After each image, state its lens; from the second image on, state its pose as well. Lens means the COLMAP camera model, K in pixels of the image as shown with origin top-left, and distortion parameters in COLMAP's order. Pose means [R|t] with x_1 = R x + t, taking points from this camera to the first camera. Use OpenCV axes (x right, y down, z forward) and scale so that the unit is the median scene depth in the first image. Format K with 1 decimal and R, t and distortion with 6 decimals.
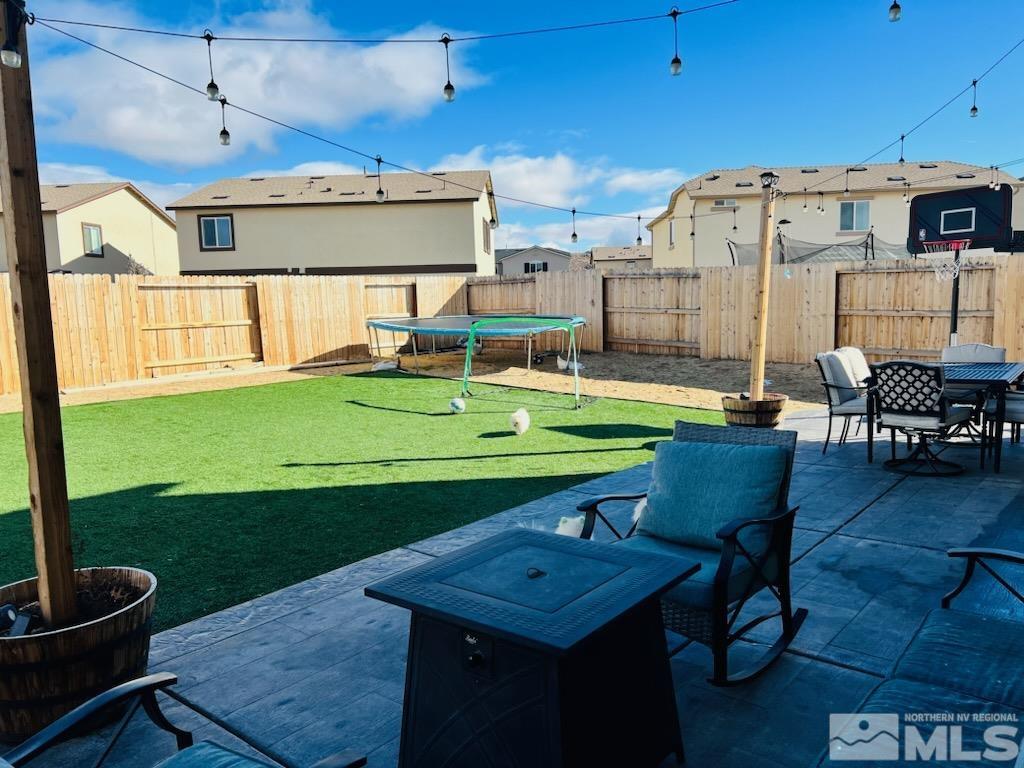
lens RADIAL K [[781.0, 0, 518.0], [0, 781.0, 389.0], [0, 0, 1]] dist [0.075255, -0.084974]
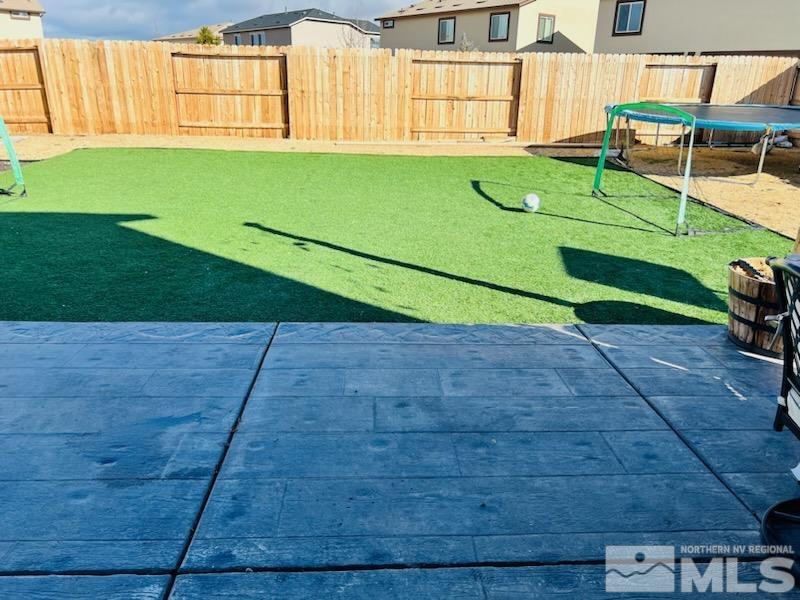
lens RADIAL K [[610.2, 0, 404.7], [0, 610.2, 303.9], [0, 0, 1]] dist [0.075255, -0.084974]
pose [[0.669806, 0.287518, -0.684611, 0.229110], [-0.127887, 0.952882, 0.275064, -0.028776], [0.731440, -0.096687, 0.675016, 0.286376]]
